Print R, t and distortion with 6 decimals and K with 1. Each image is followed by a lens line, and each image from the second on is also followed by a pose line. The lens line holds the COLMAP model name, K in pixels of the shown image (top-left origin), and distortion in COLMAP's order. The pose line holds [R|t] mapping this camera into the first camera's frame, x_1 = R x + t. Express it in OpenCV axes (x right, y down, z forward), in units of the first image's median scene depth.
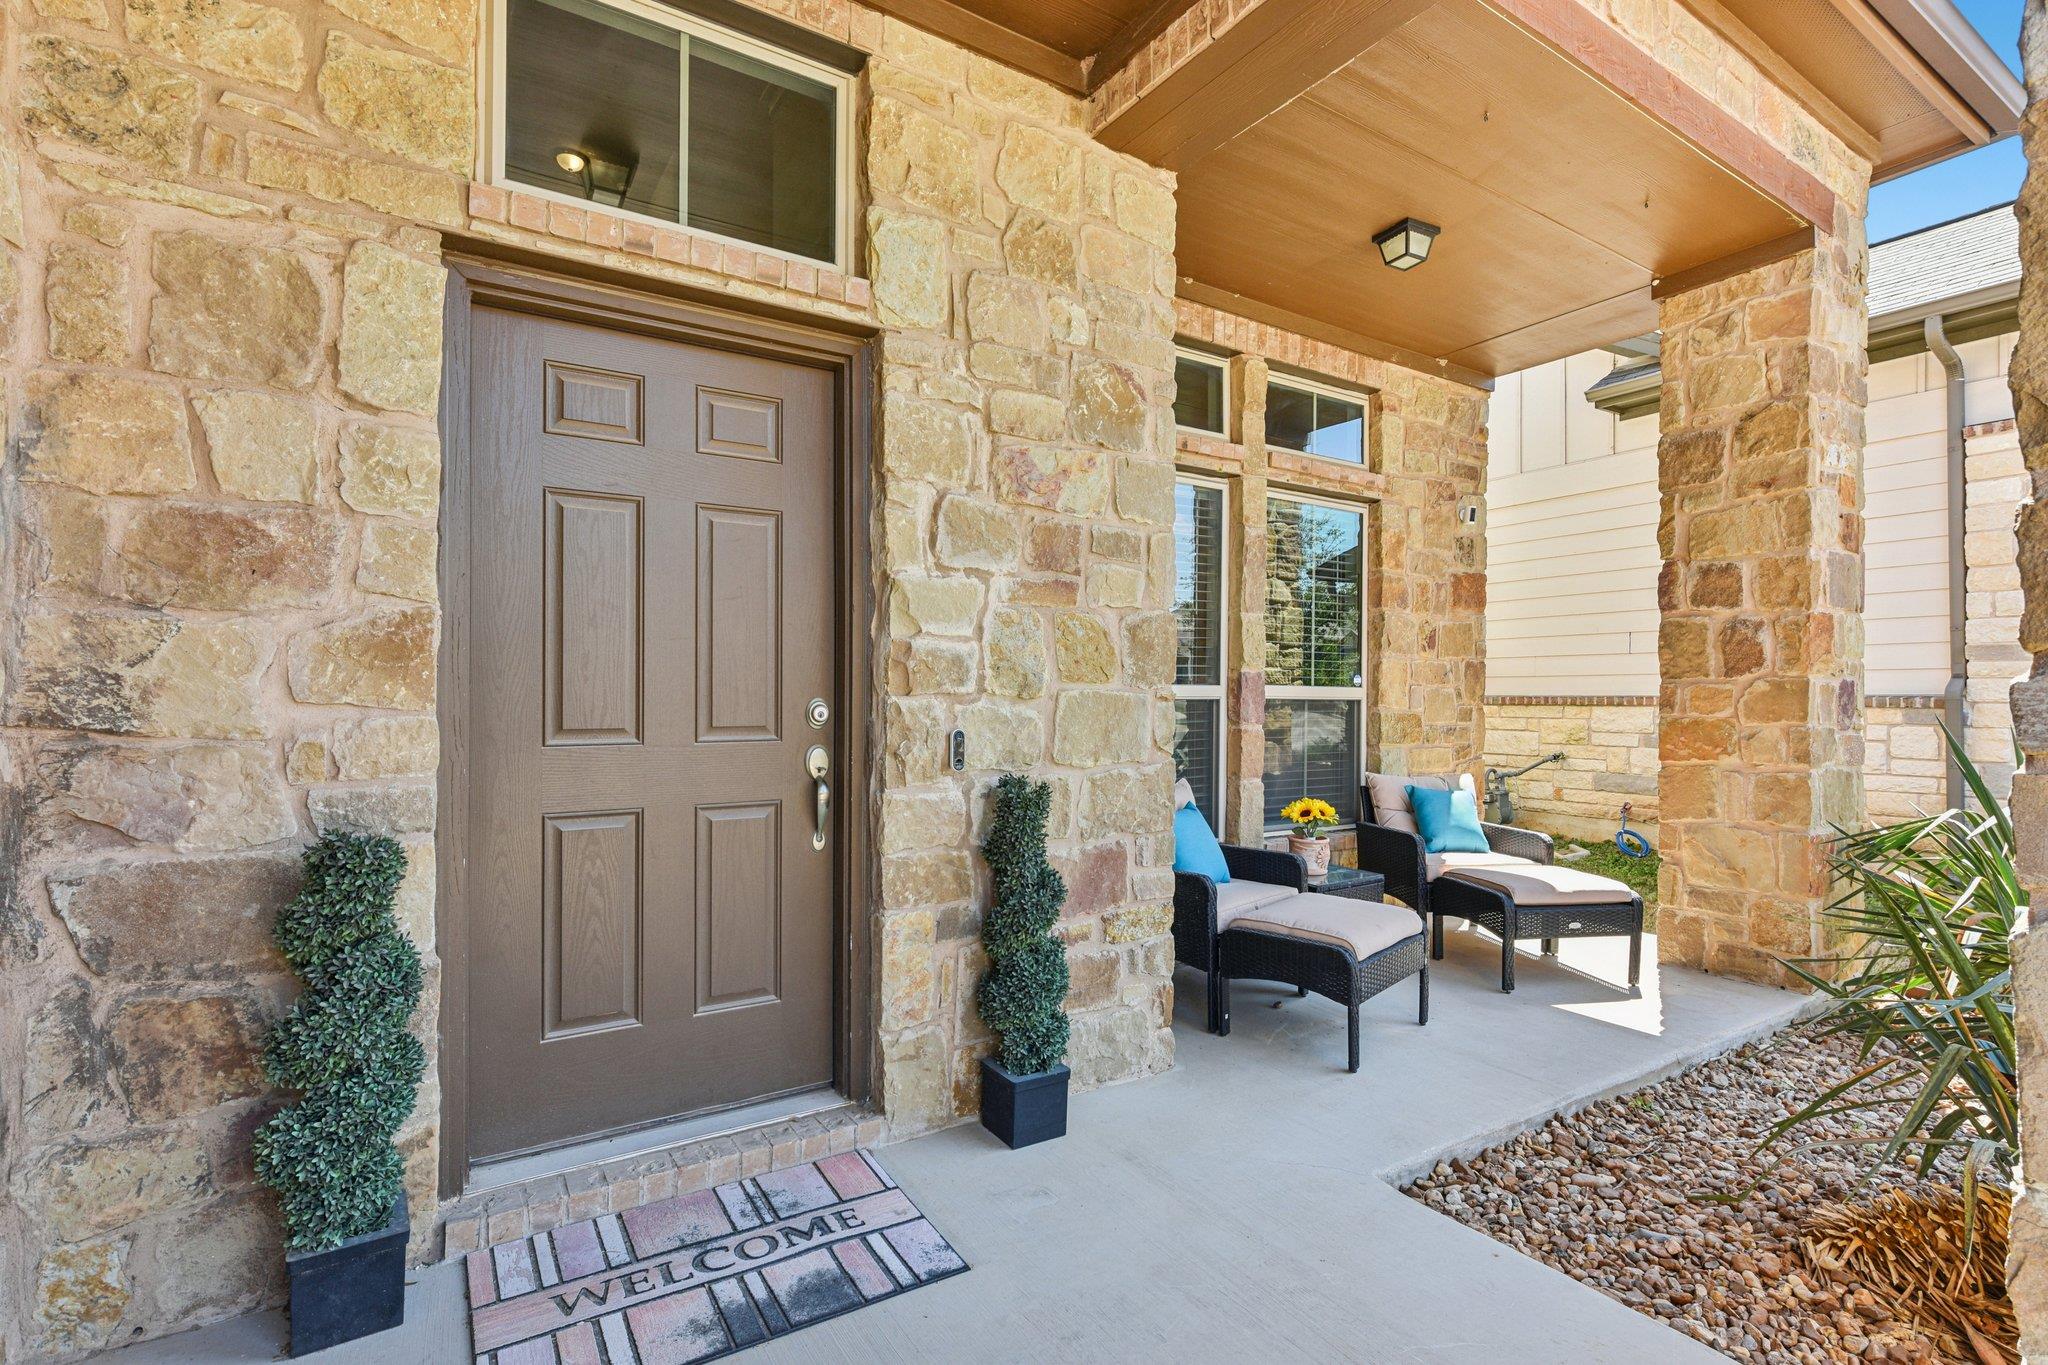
lens RADIAL K [[952.3, 0, 1024.0], [0, 952.3, 682.5], [0, 0, 1]] dist [0.016177, 0.000076]
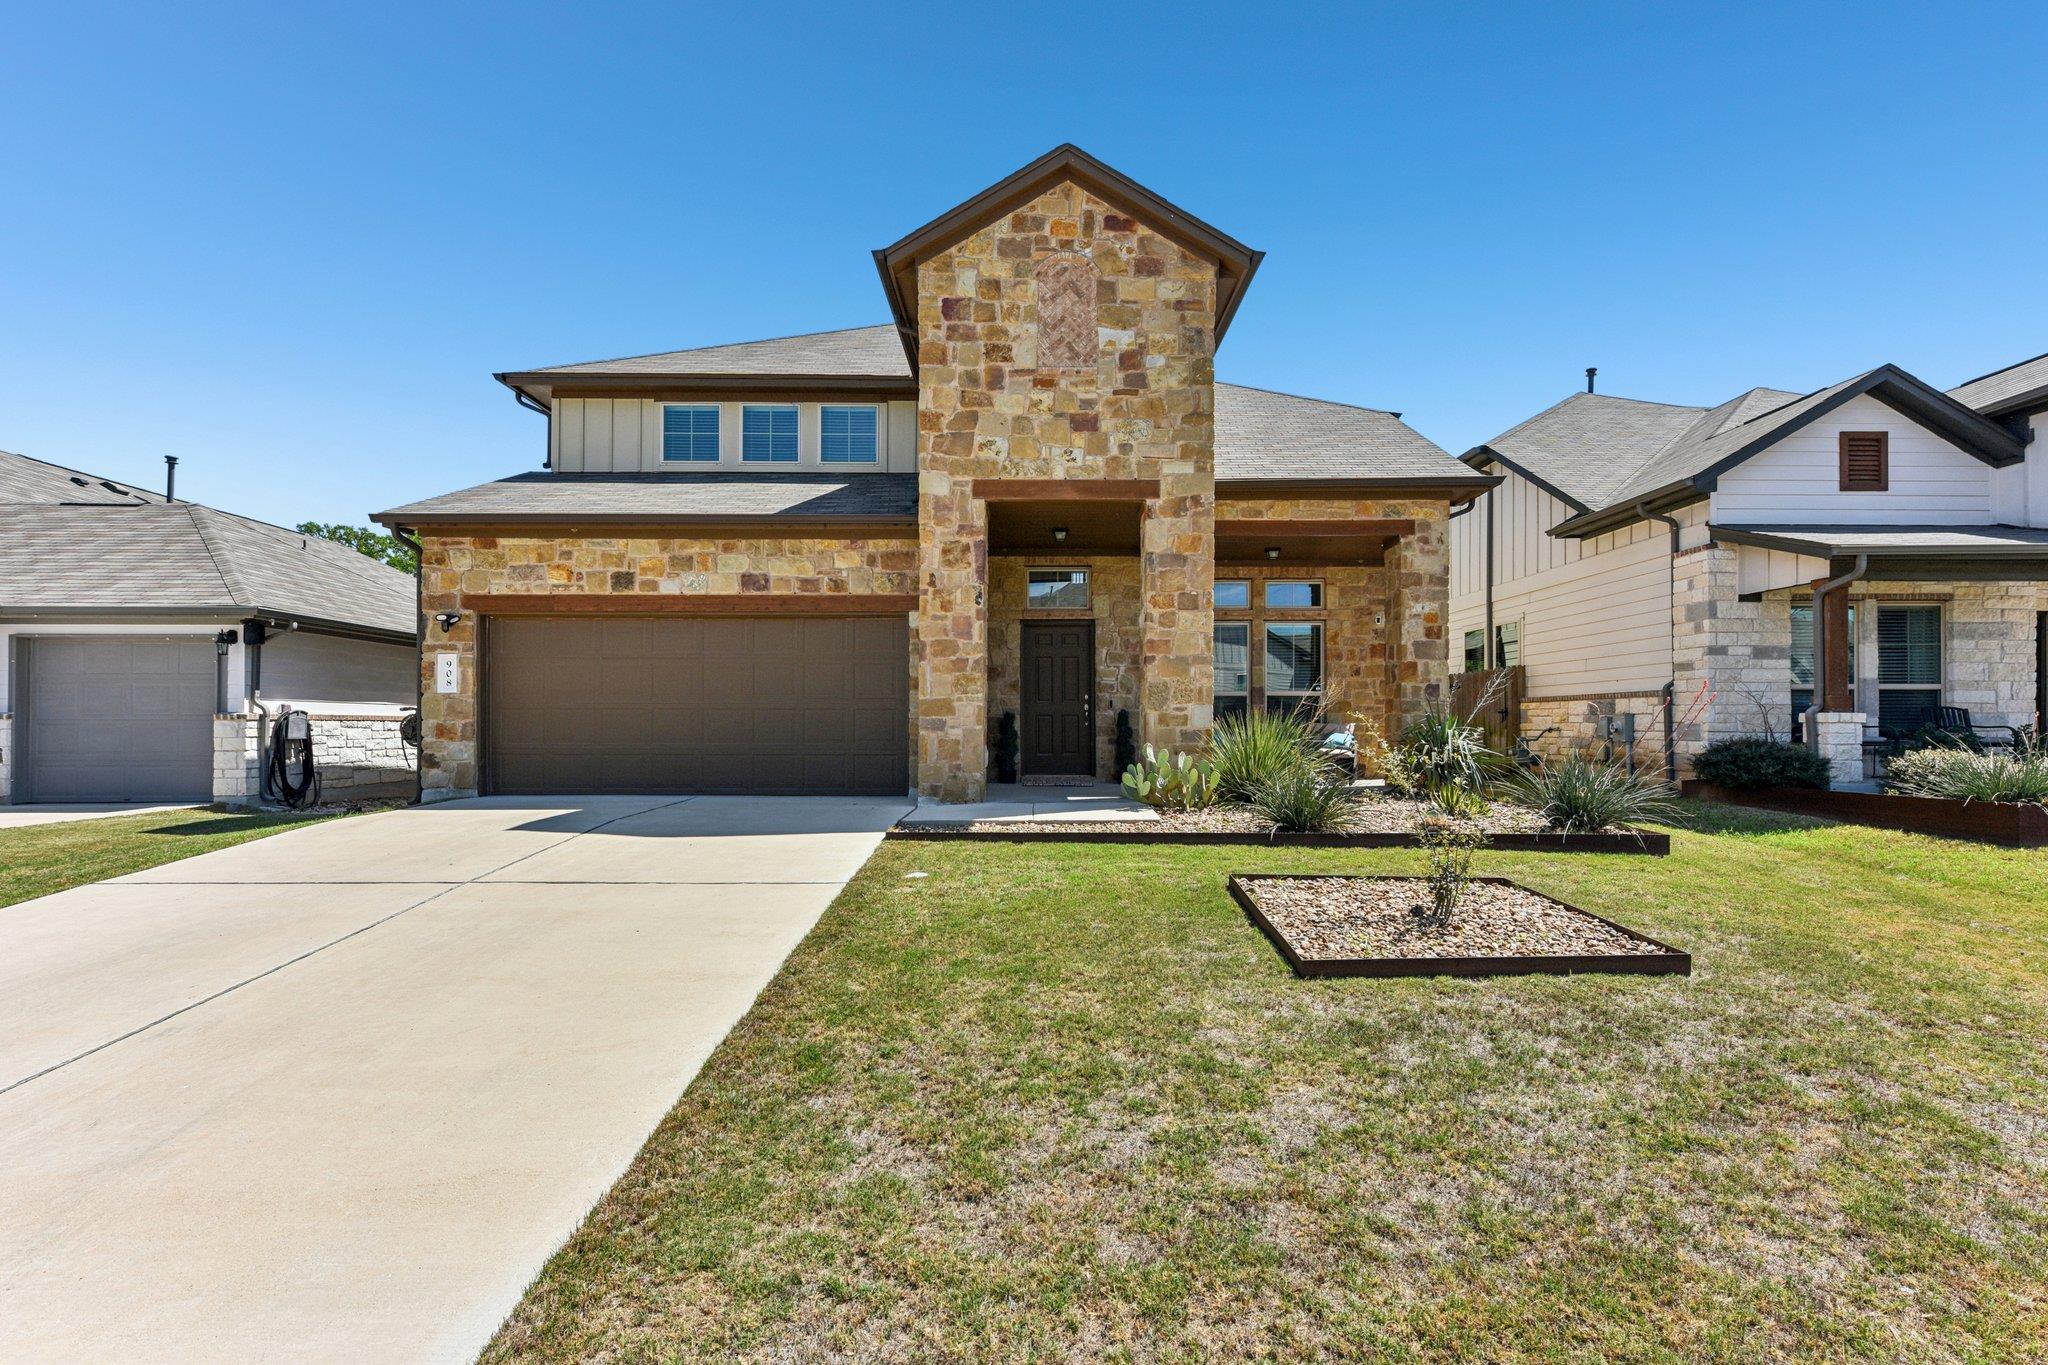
lens RADIAL K [[931.6, 0, 1054.0], [0, 931.6, 697.9], [0, 0, 1]] dist [0.002153, -0.001072]
pose [[0.858720, -0.019875, -0.512059, 2.059943], [0.013210, 0.999774, -0.016653, 0.112853], [0.512274, 0.007536, 0.858789, -3.138281]]
